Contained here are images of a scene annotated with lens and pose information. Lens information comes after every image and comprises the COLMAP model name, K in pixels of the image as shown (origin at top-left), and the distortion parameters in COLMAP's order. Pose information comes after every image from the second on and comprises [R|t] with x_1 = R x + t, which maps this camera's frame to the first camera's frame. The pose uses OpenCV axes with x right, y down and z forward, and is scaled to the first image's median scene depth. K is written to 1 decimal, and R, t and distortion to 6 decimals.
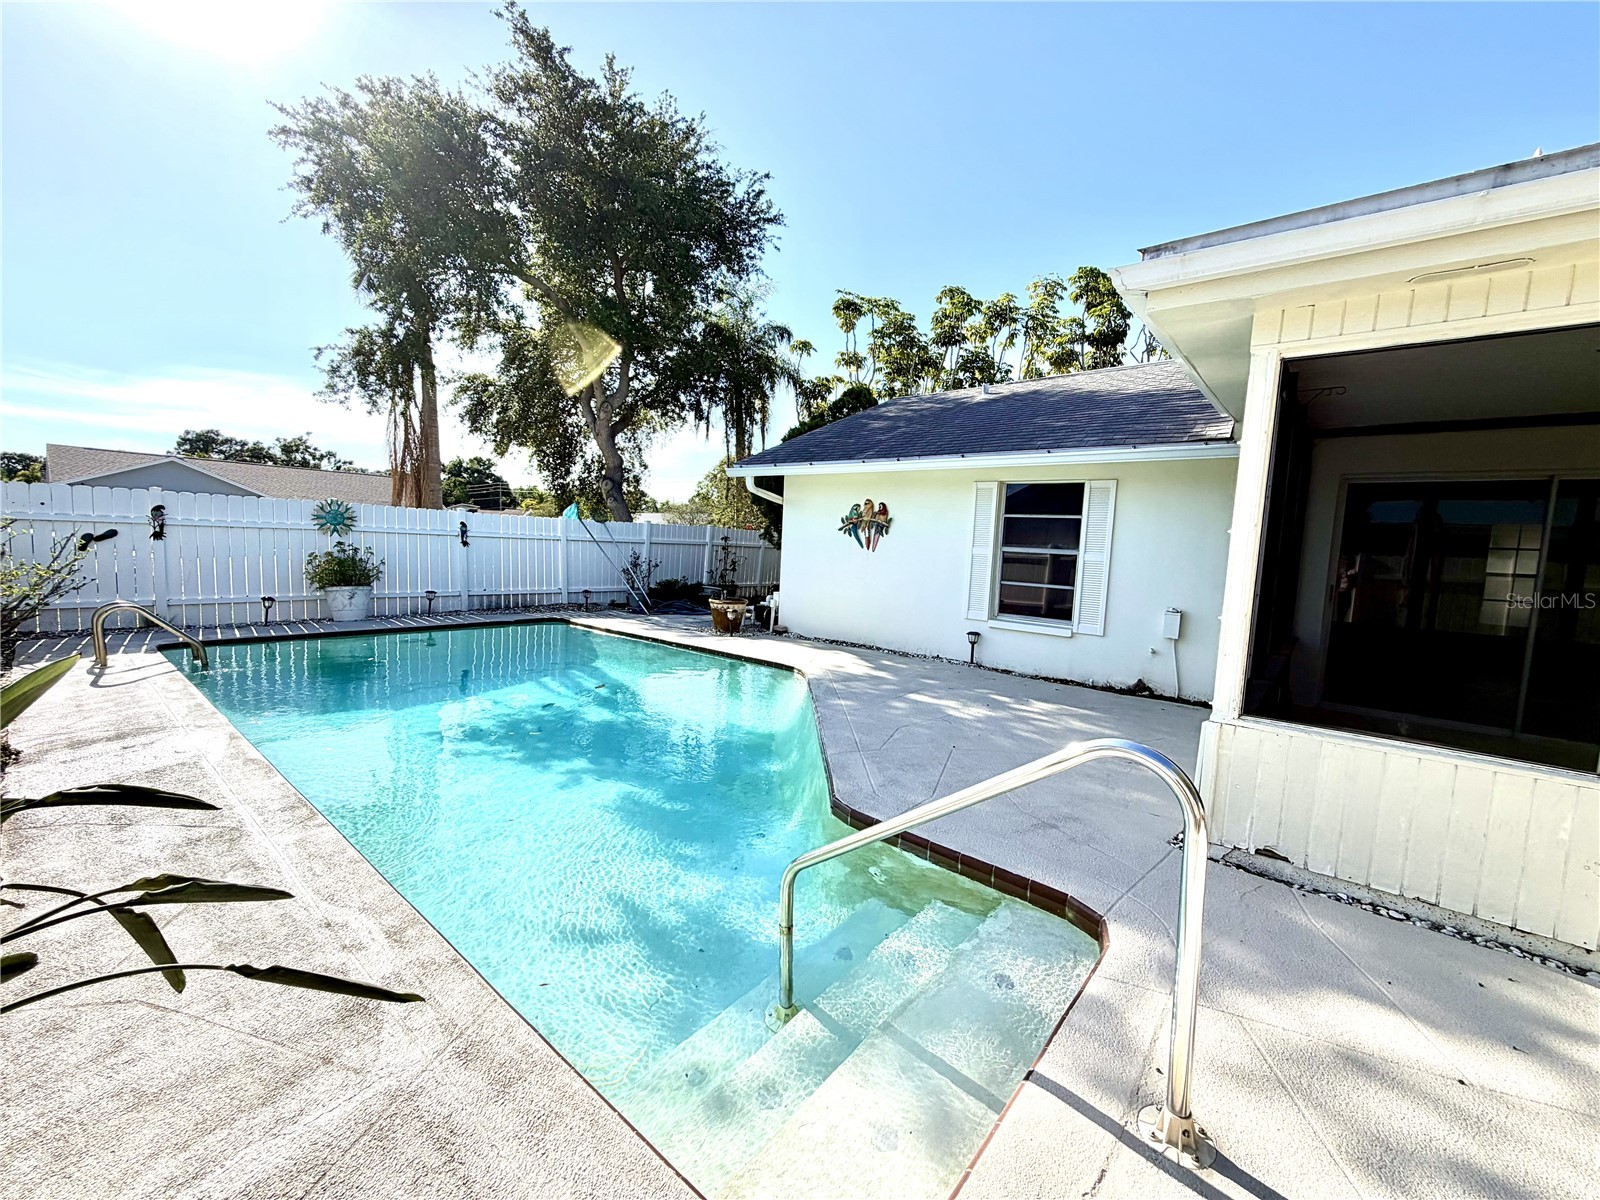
lens RADIAL K [[638.5, 0, 795.4], [0, 638.5, 598.9], [0, 0, 1]] dist [0.002235, 0.000176]
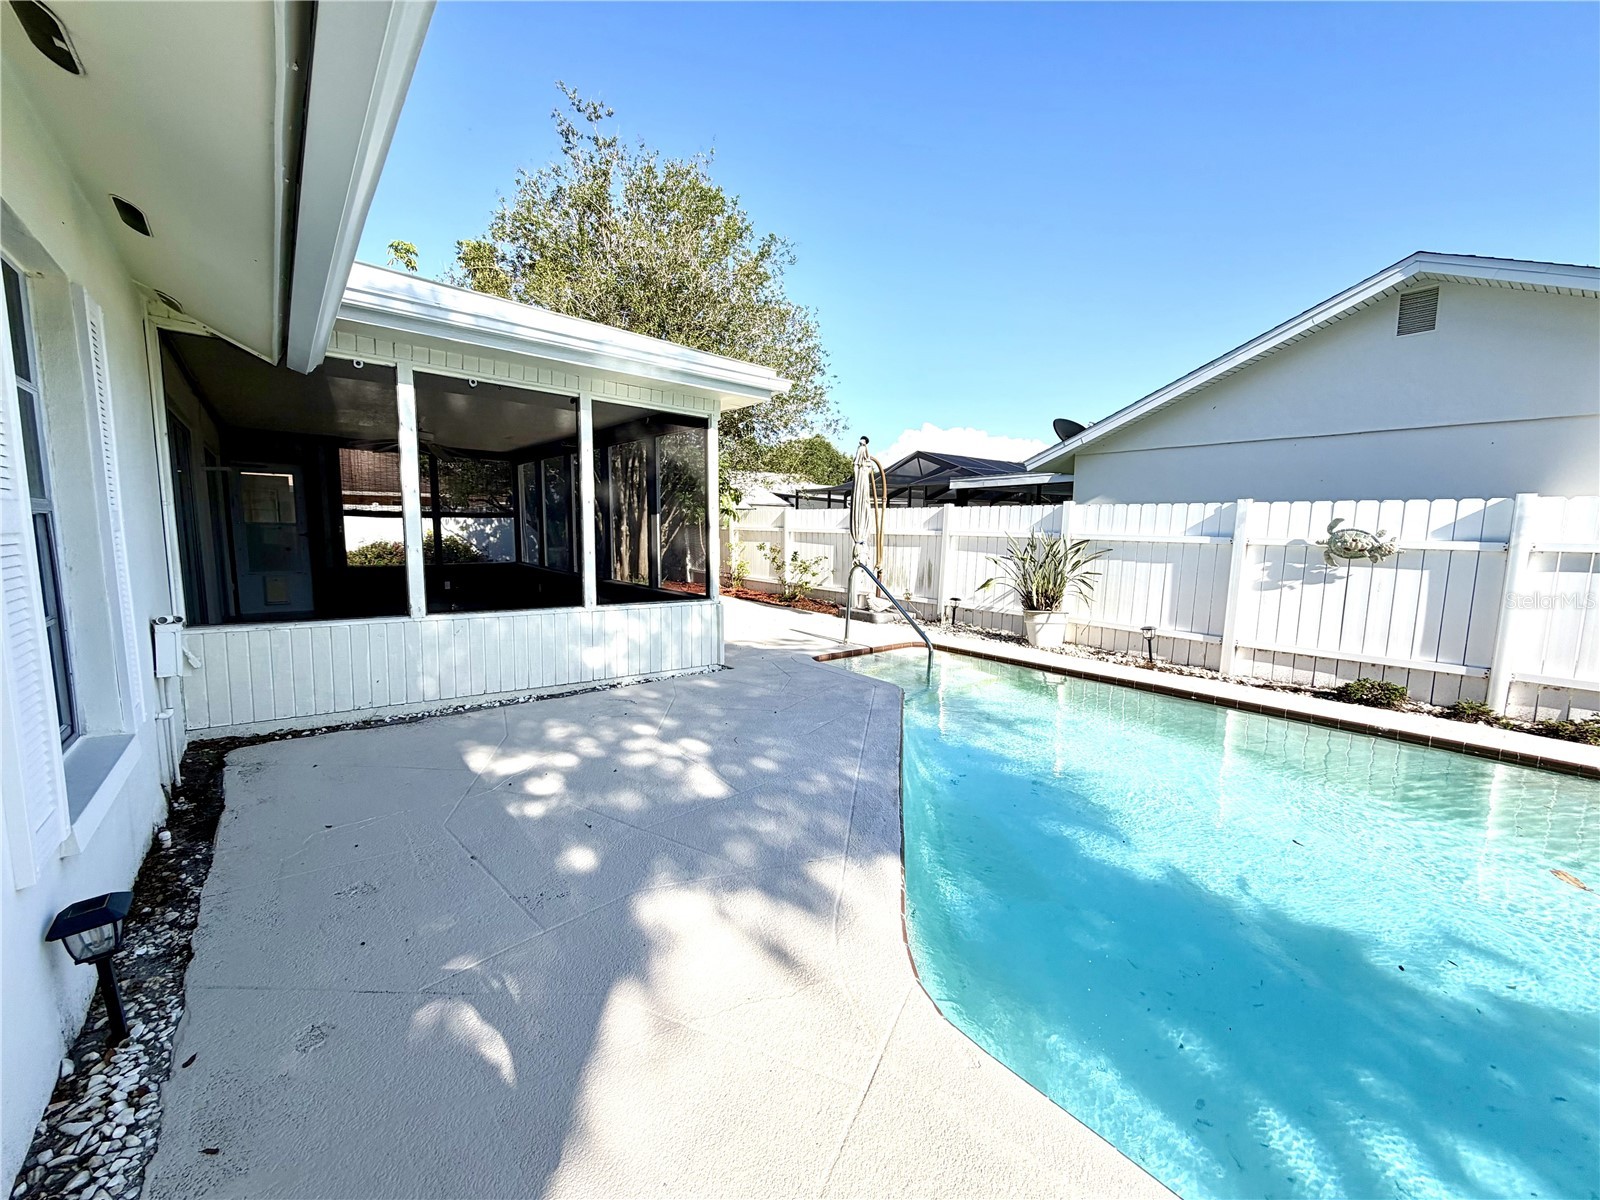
lens RADIAL K [[638.5, 0, 795.4], [0, 638.5, 598.9], [0, 0, 1]] dist [0.002235, 0.000176]
pose [[-0.975111, -0.091883, 0.201780, 0.021073], [-0.048582, 0.976517, 0.209893, -0.184136], [-0.216327, 0.194866, -0.956676, 2.109557]]
